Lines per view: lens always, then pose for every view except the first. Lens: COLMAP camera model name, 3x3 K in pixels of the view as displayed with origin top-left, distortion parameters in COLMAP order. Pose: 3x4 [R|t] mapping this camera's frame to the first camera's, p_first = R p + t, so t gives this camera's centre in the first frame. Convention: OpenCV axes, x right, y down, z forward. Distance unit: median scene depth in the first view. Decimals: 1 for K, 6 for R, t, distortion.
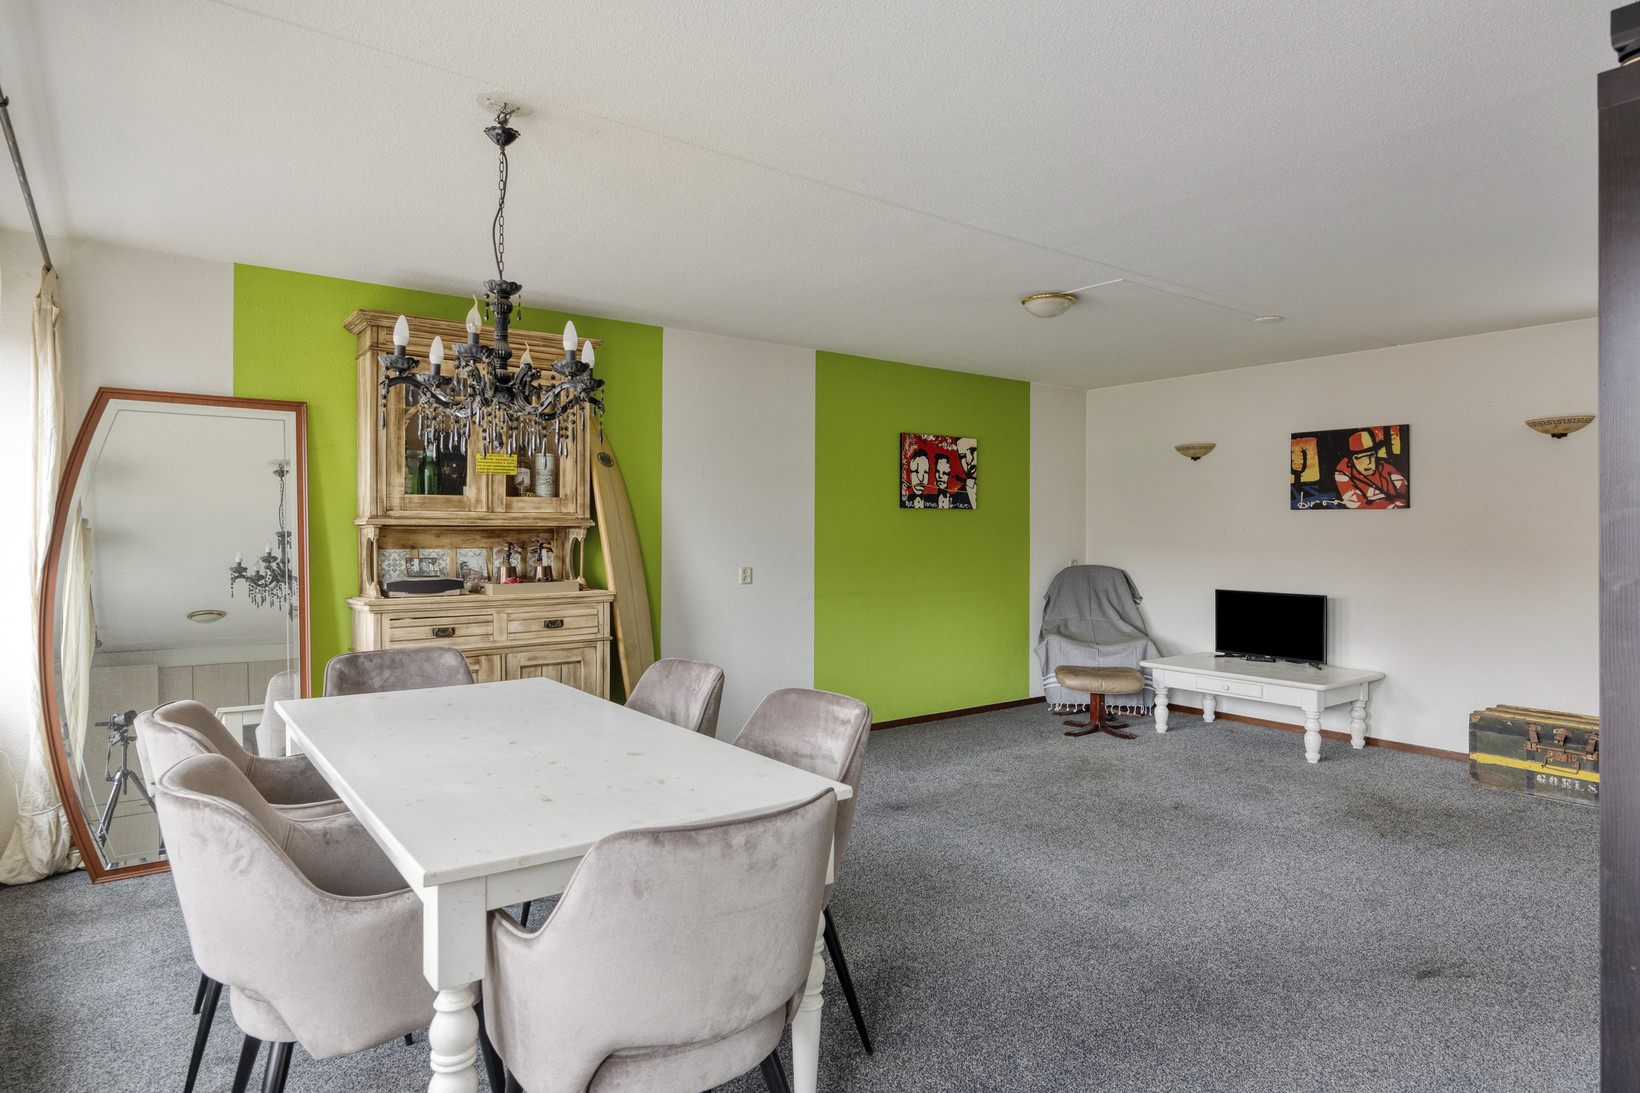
lens RADIAL K [[938.3, 0, 841.4], [0, 938.3, 525.3], [0, 0, 1]] dist [0.000706, 0.000263]
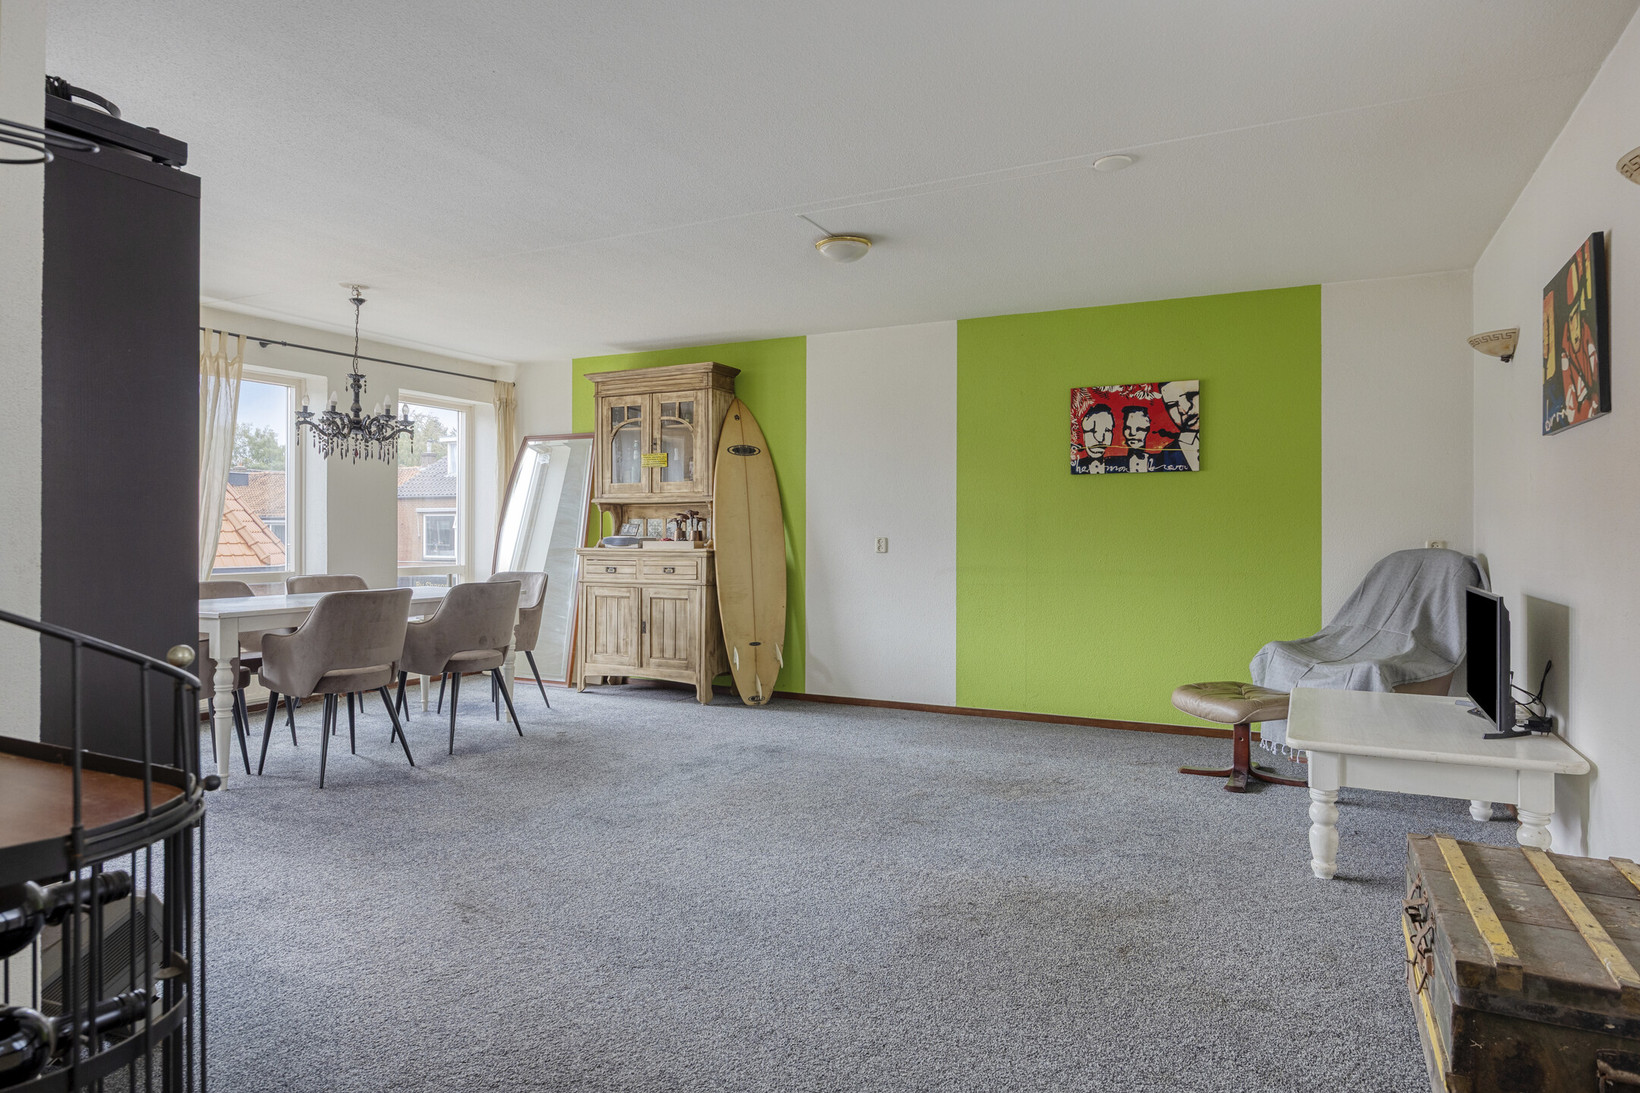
lens RADIAL K [[970.1, 0, 825.9], [0, 970.1, 527.7], [0, 0, 1]] dist [-0.000675, 0.000004]
pose [[0.432554, -0.006723, -0.901583, 1.059762], [0.004384, 0.999976, -0.005354, 0.047056], [0.901597, -0.001637, 0.432573, 0.548493]]
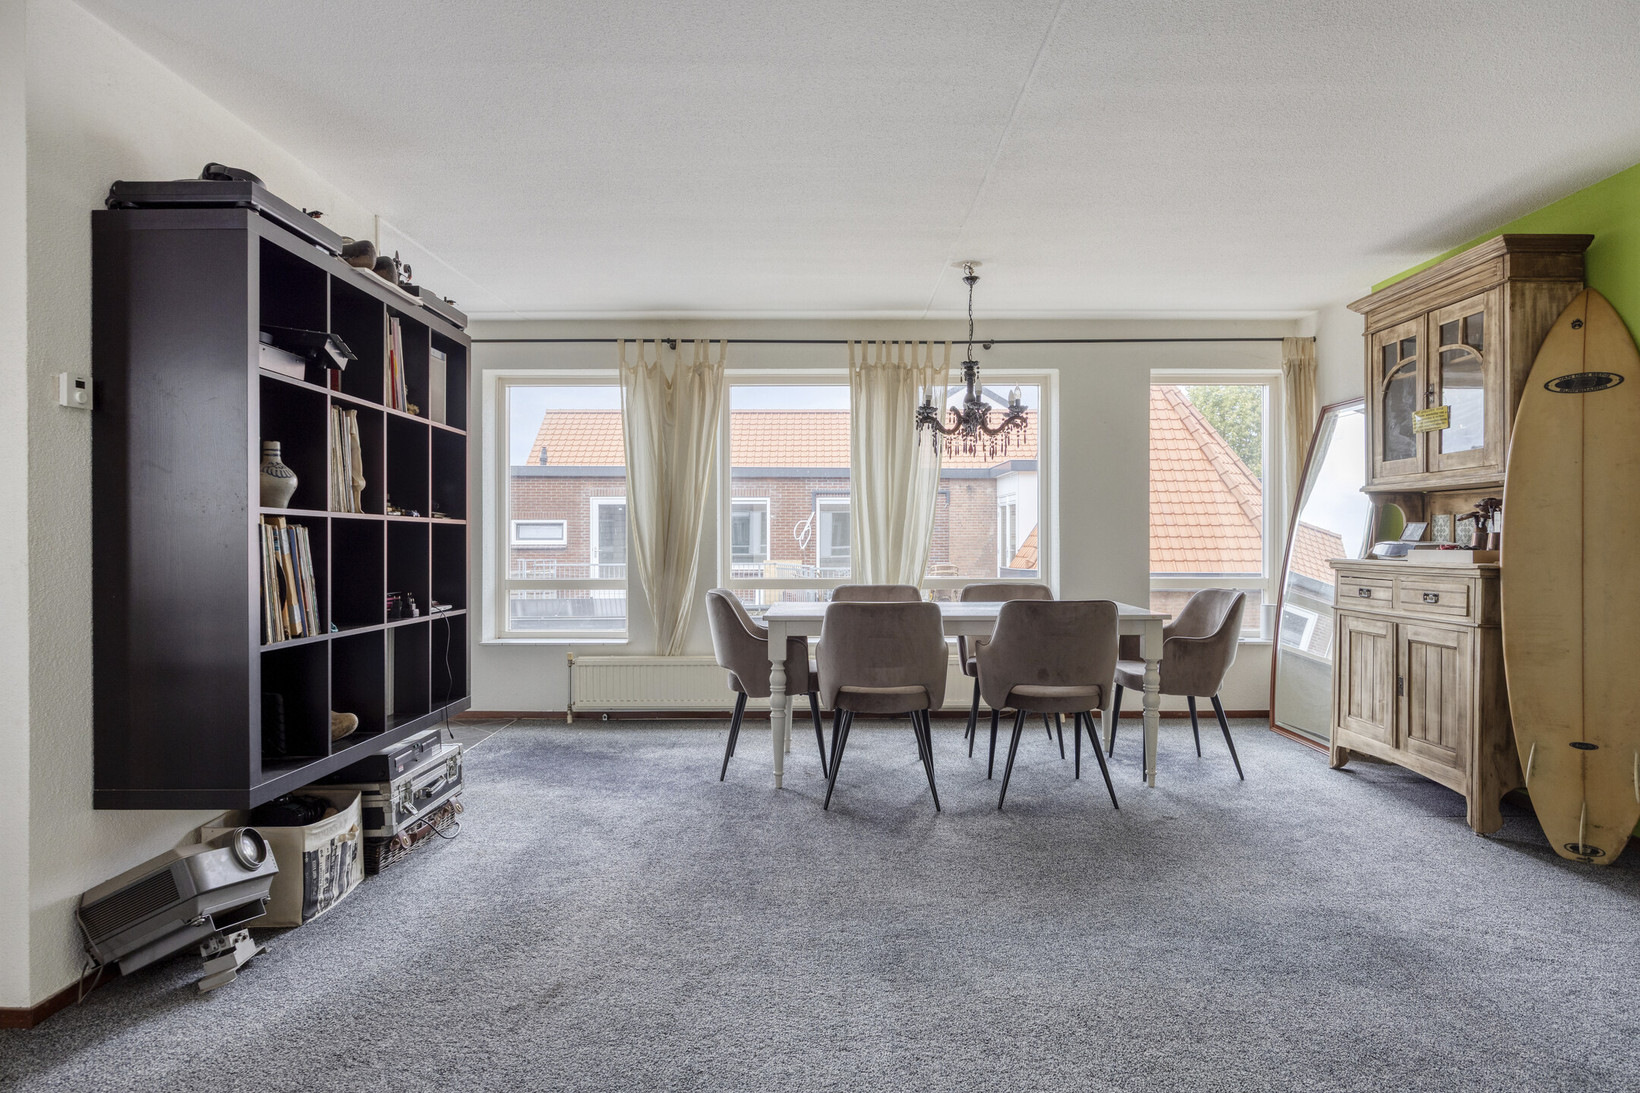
lens RADIAL K [[969.4, 0, 819.6], [0, 969.4, 540.2], [0, 0, 1]] dist [-0.000957, -0.000250]
pose [[-0.615974, -0.001098, -0.787766, 0.702136], [0.003211, 0.999987, -0.003904, 0.051028], [0.787760, -0.004934, -0.615963, 1.047278]]
